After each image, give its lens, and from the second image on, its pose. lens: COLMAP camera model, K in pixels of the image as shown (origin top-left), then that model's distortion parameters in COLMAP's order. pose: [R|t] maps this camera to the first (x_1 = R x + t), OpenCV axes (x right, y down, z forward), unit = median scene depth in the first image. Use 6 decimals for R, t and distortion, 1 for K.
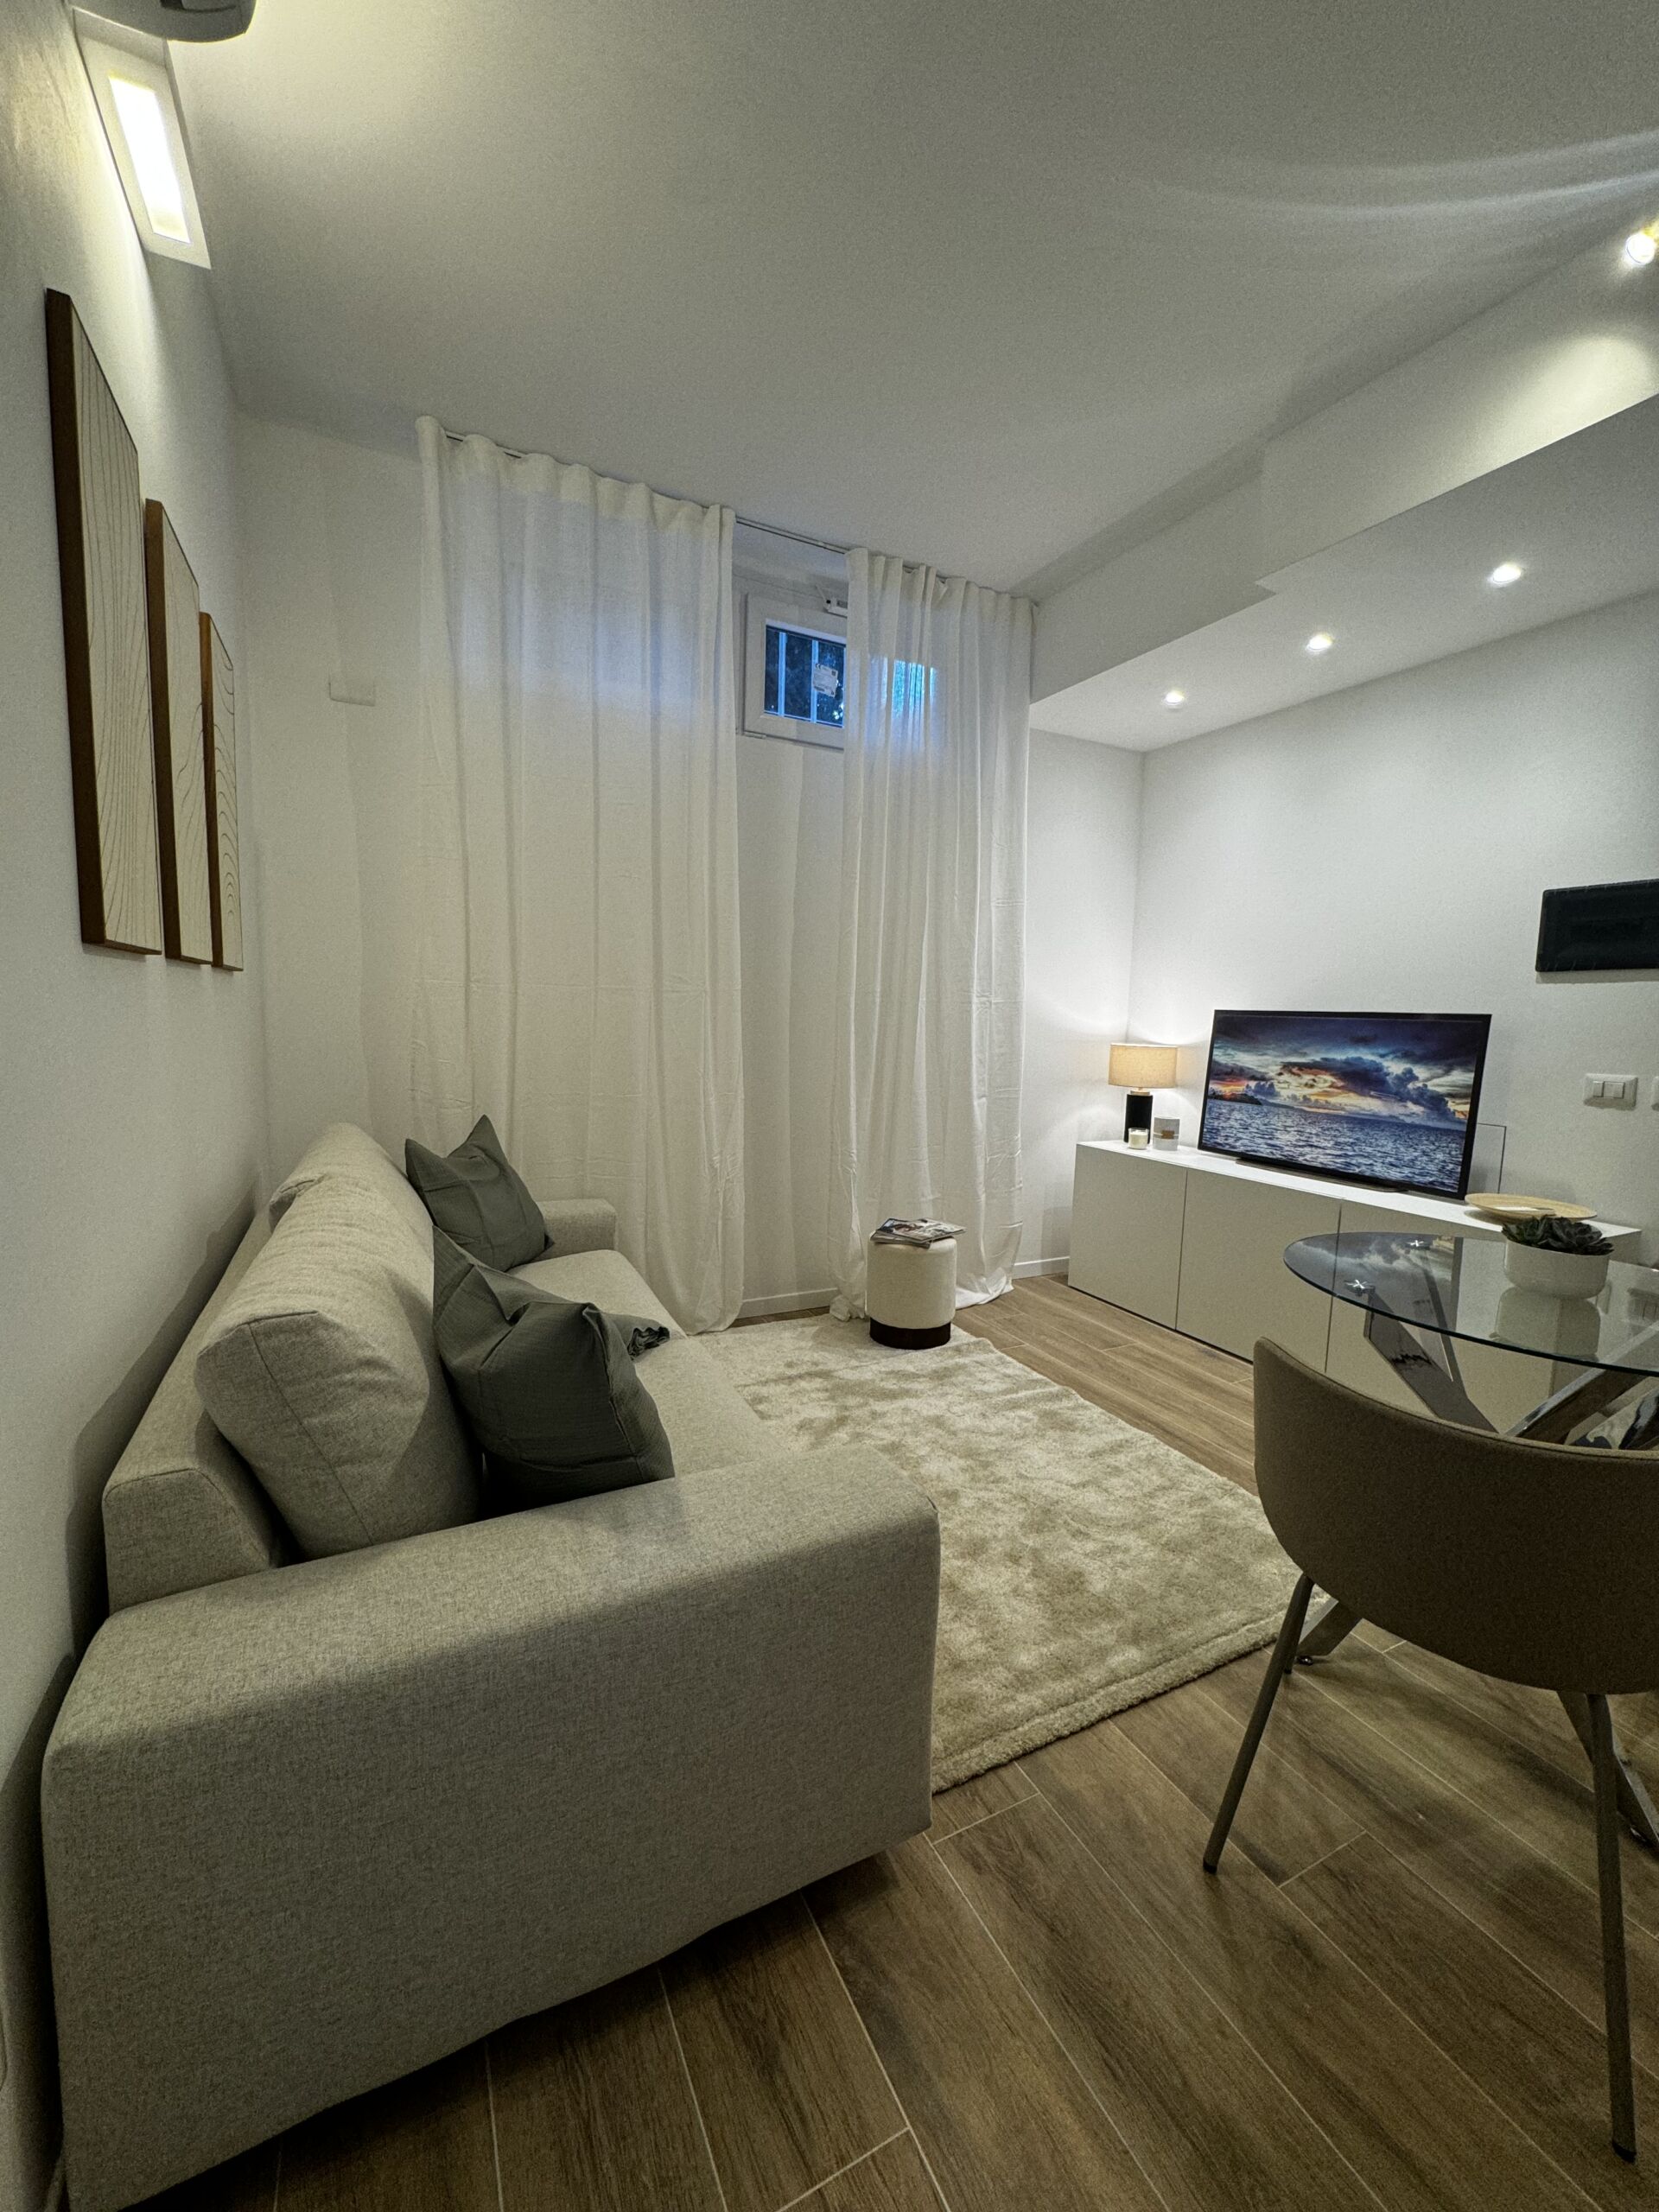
lens RADIAL K [[877.8, 0, 831.9], [0, 877.8, 1104.1], [0, 0, 1]] dist [-0.003703, 0.000730]
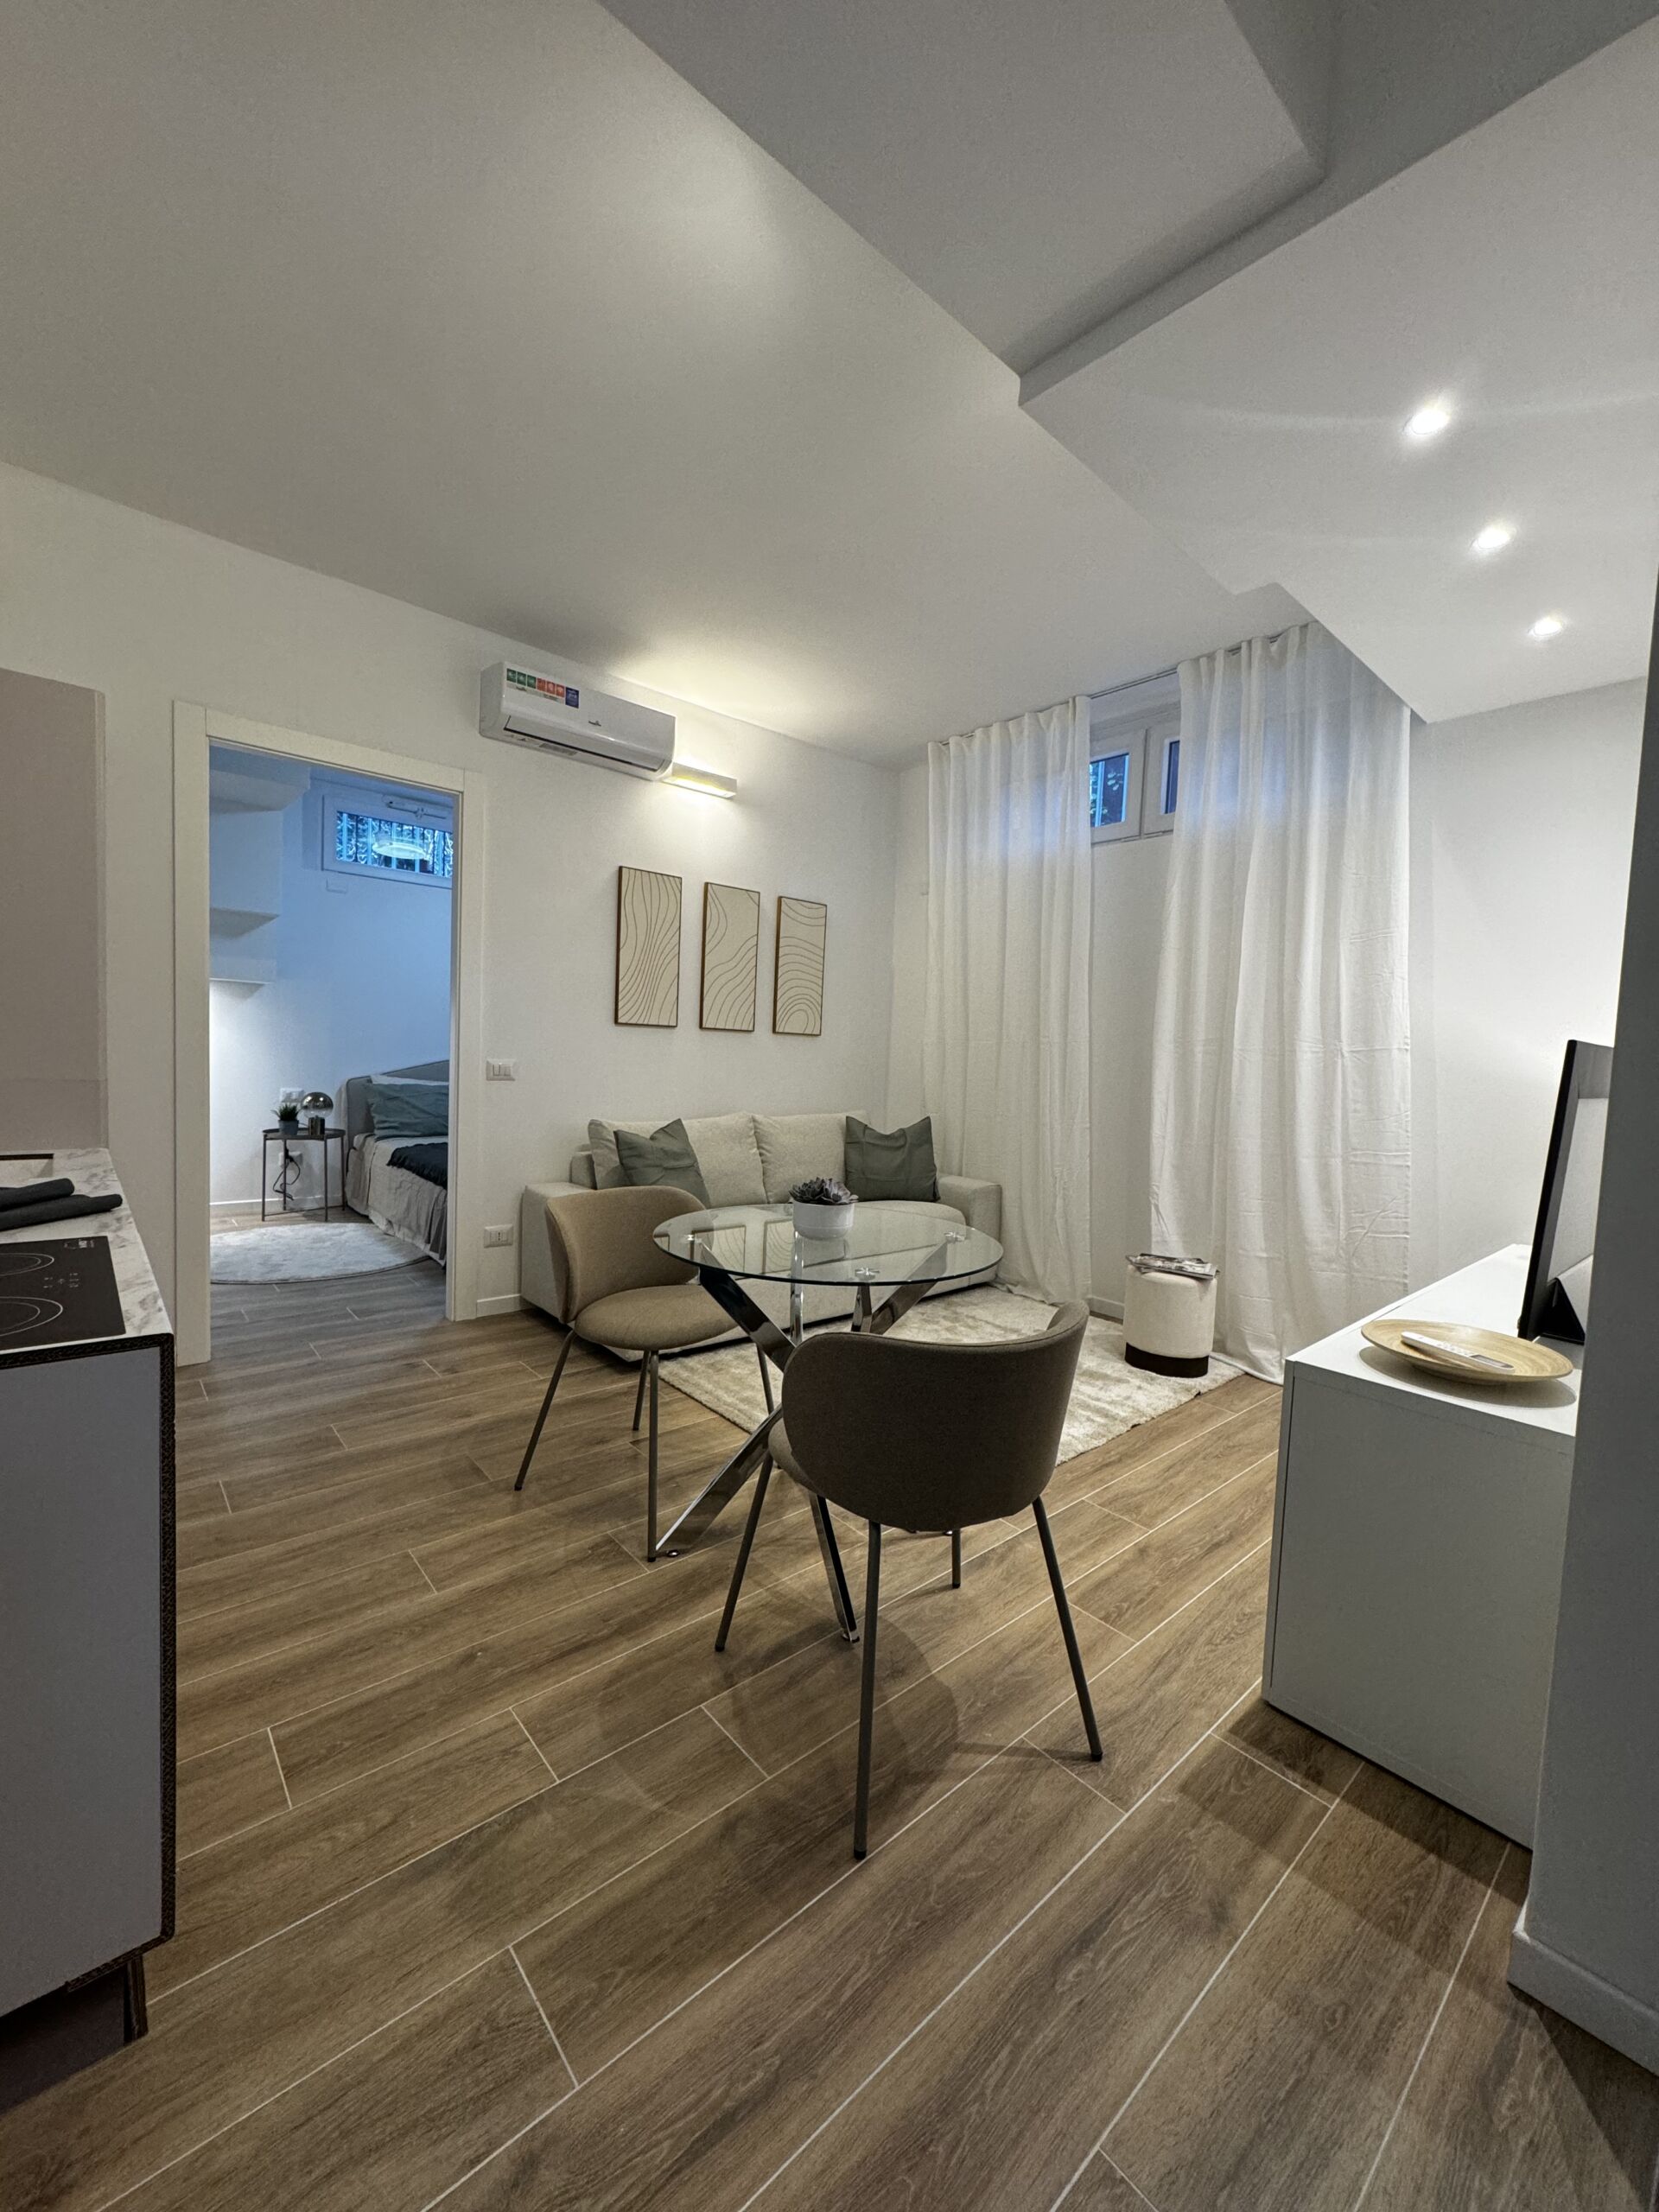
lens RADIAL K [[877.8, 0, 835.8], [0, 877.8, 1104.5], [0, 0, 1]] dist [-0.003703, 0.000730]
pose [[0.249039, 0.037746, -0.967758, 1.208243], [-0.135262, 0.990802, 0.003837, 0.005974], [0.959001, 0.129946, 0.251854, 0.385511]]
